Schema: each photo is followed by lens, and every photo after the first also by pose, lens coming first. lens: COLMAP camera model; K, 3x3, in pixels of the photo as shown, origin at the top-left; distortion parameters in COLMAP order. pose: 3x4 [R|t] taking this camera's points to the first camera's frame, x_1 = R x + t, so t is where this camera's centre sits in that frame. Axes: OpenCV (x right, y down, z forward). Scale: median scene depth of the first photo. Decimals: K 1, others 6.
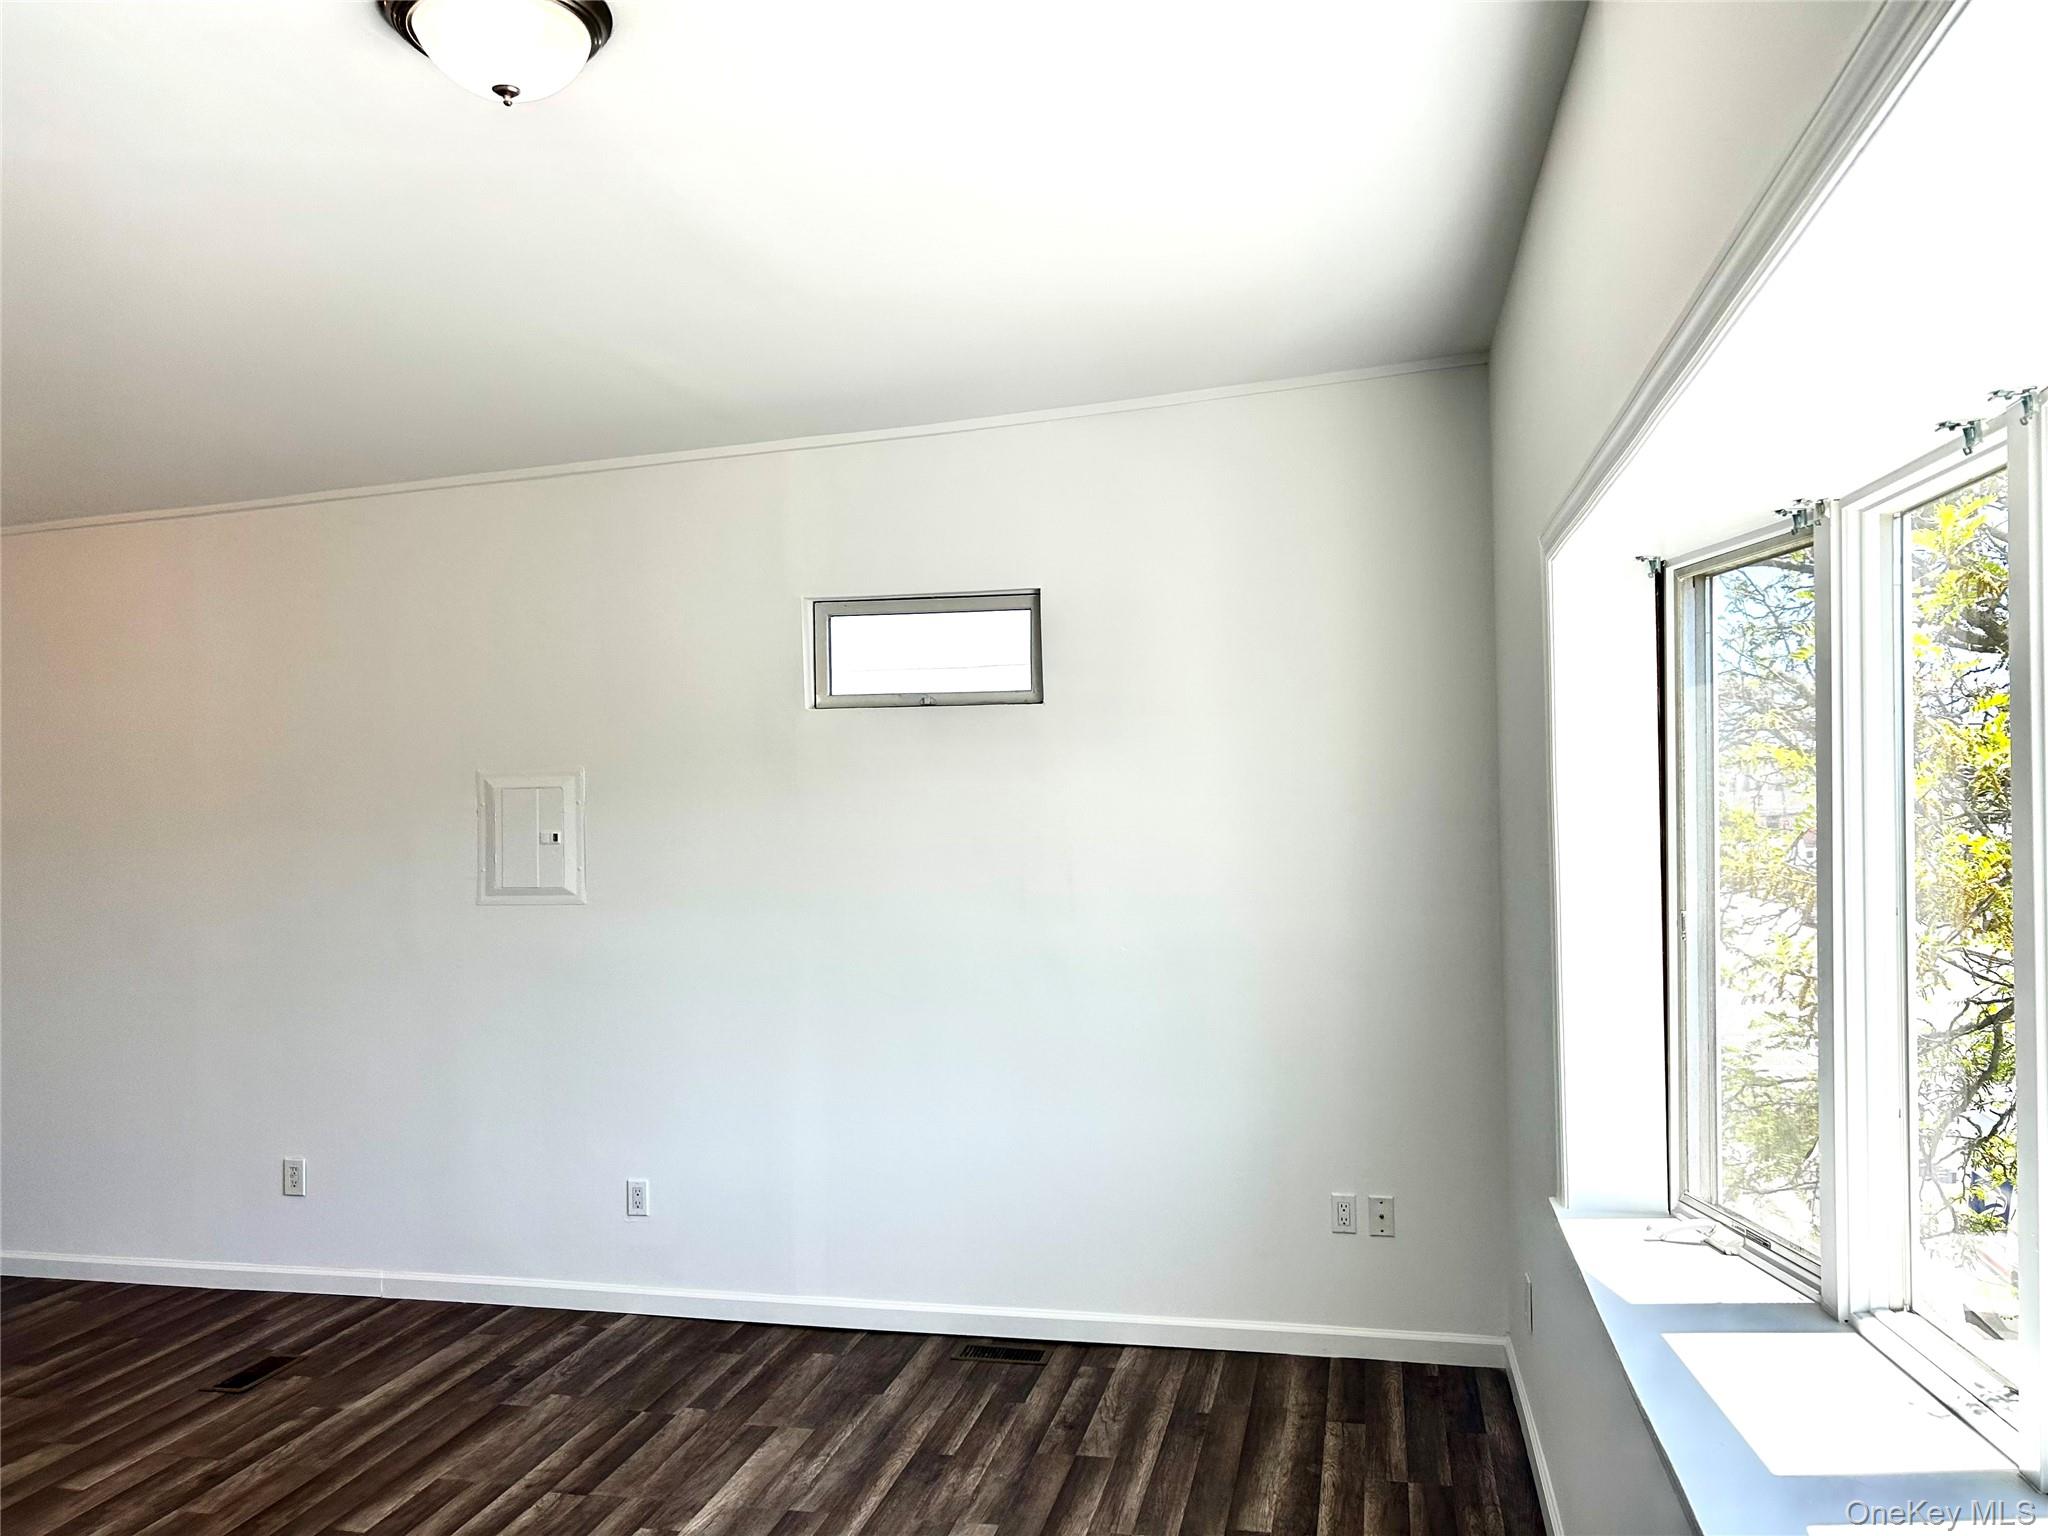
lens RADIAL K [[1540.7, 0, 1035.0], [0, 1540.7, 783.9], [0, 0, 1]] dist [0.058485, -0.062721]
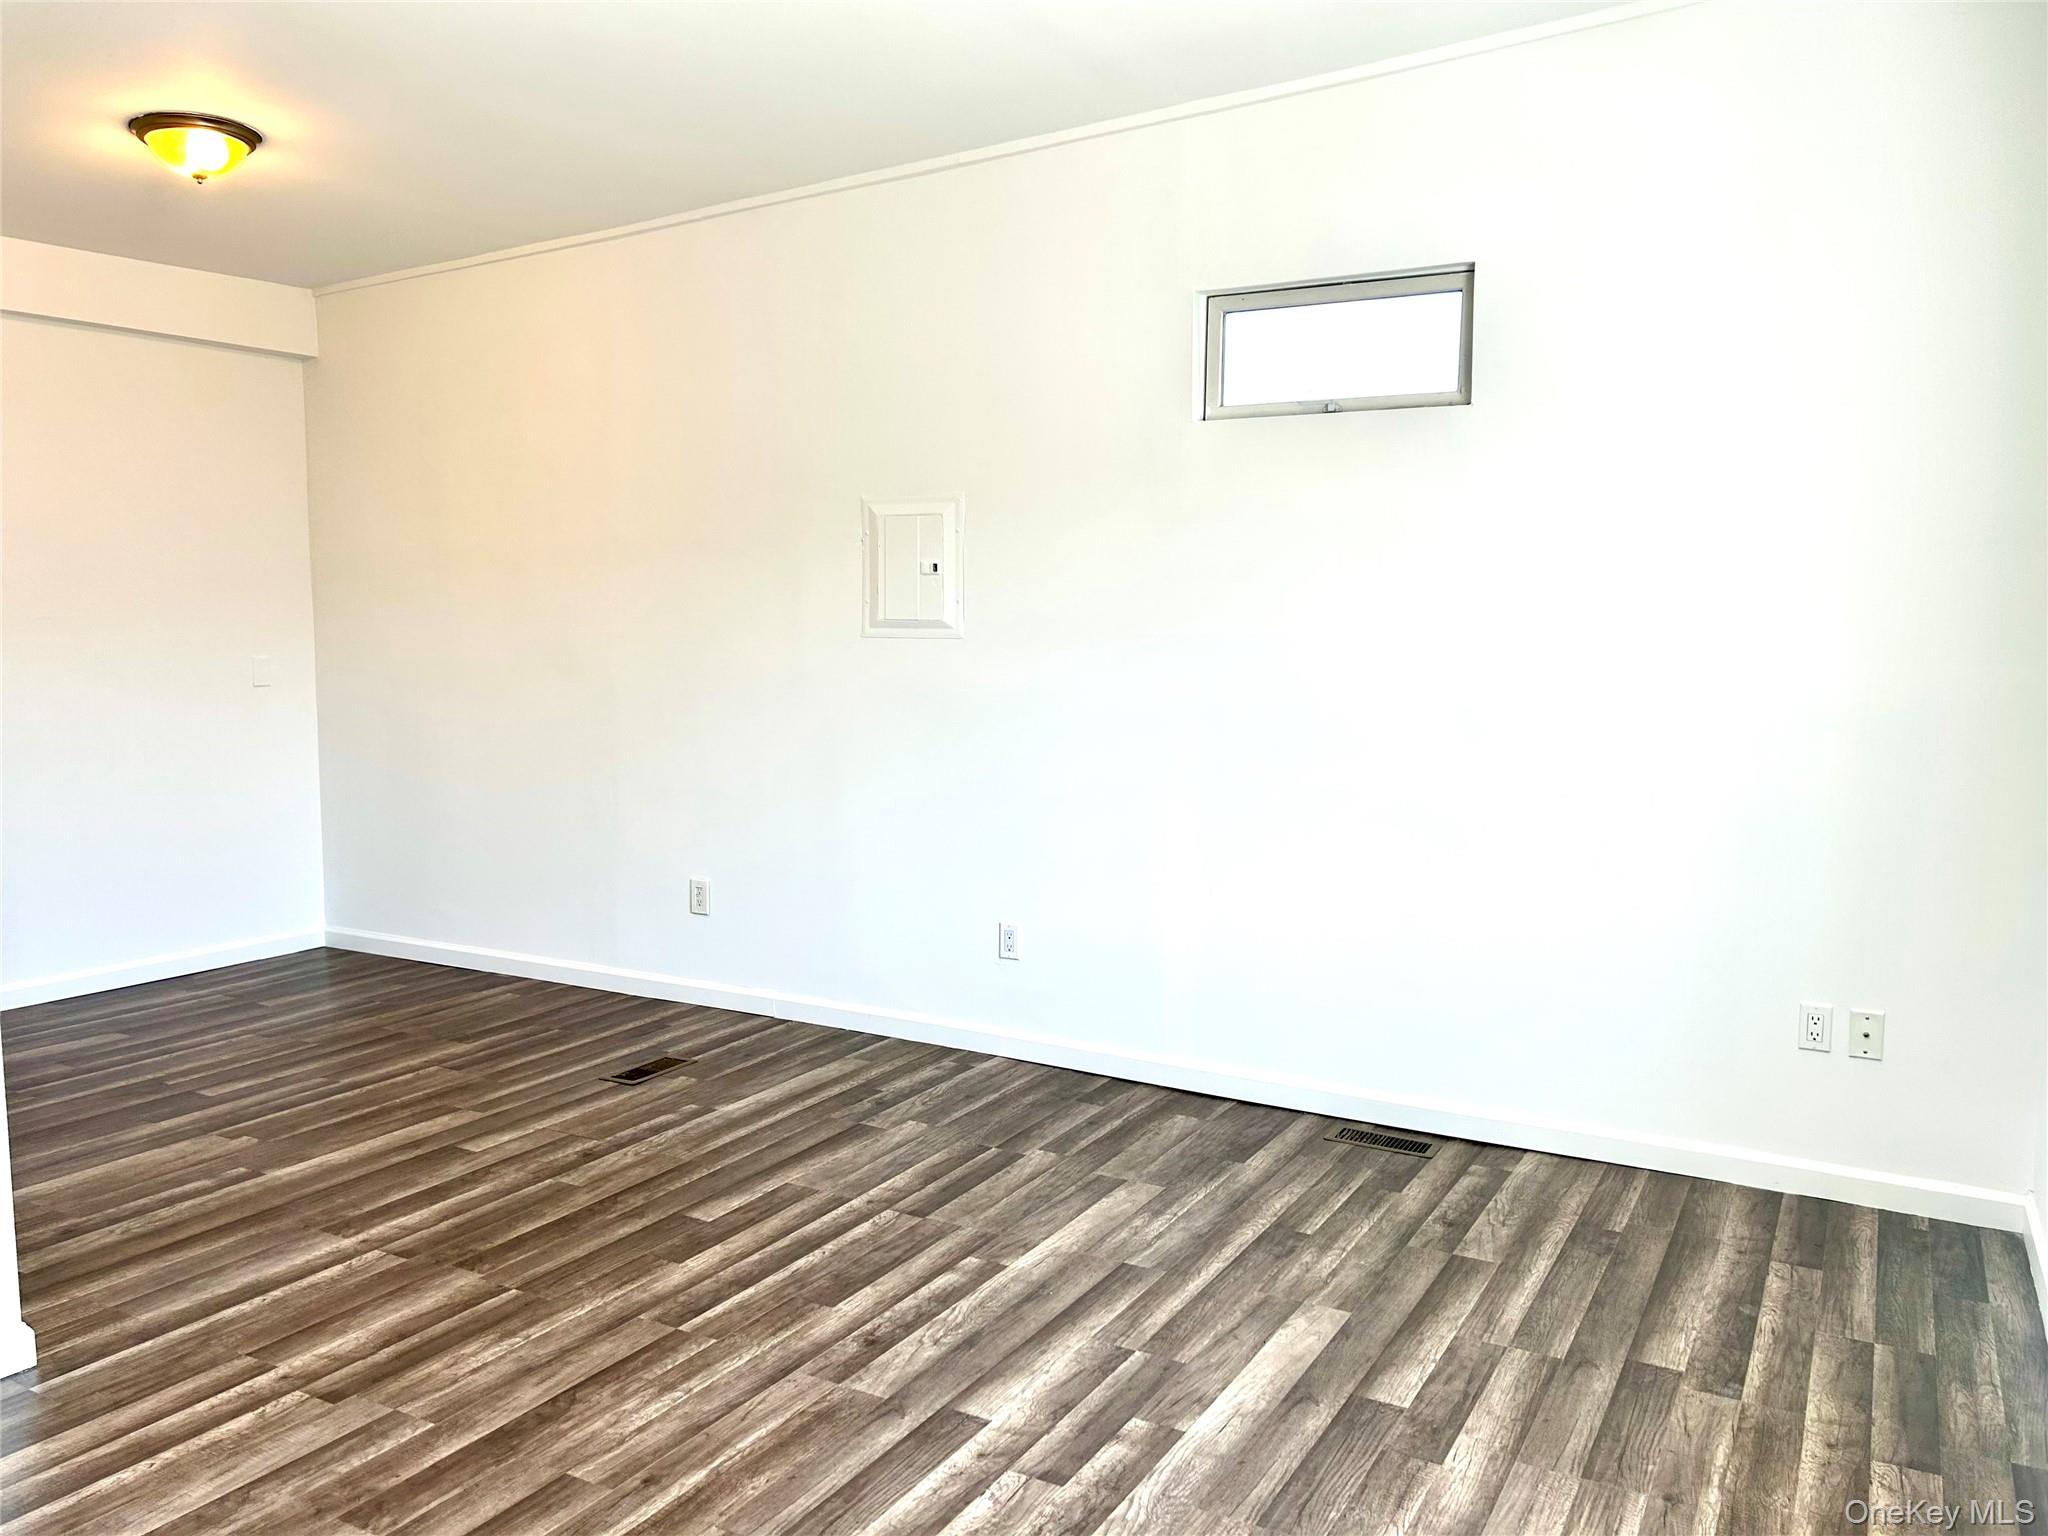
lens RADIAL K [[1540.7, 0, 1043.5], [0, 1540.7, 776.3], [0, 0, 1]] dist [0.058485, -0.062721]
pose [[0.958781, 0.053425, -0.279077, 0.031341], [-0.022904, 0.993500, 0.111503, 0.065171], [0.283220, -0.100515, 0.953773, 0.115079]]
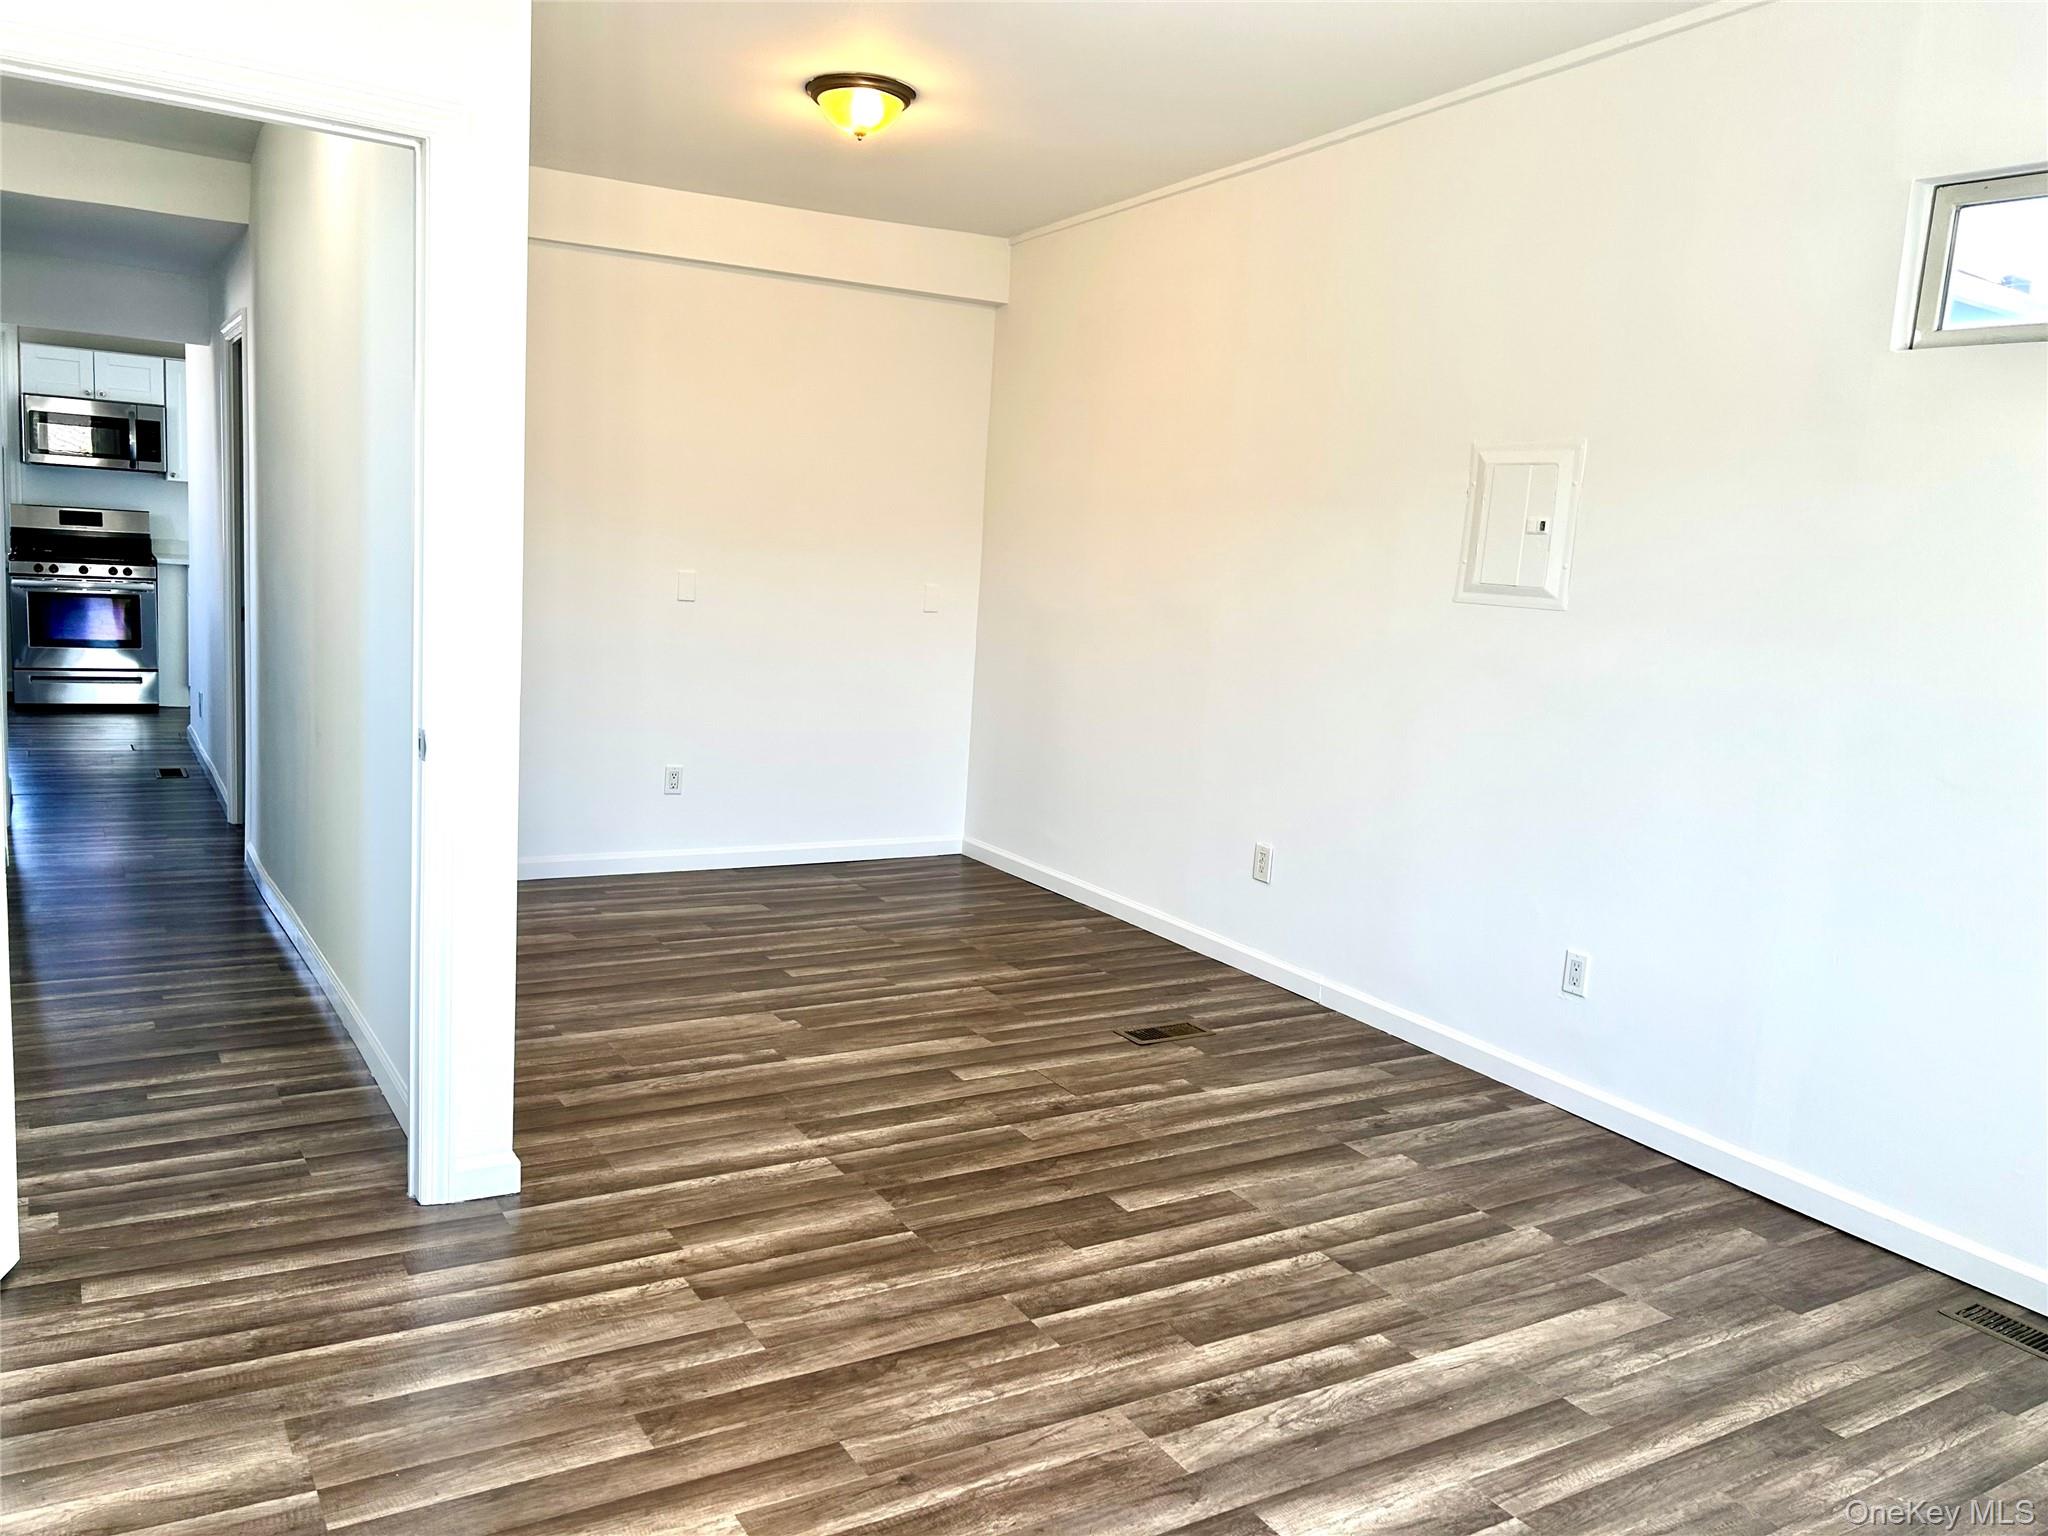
lens RADIAL K [[1540.7, 0, 1016.7], [0, 1540.7, 775.4], [0, 0, 1]] dist [0.058485, -0.062721]
pose [[0.692989, 0.171187, -0.700330, 0.111866], [-0.070709, 0.982856, 0.170279, 0.051609], [0.717473, -0.068482, 0.693212, 0.259040]]
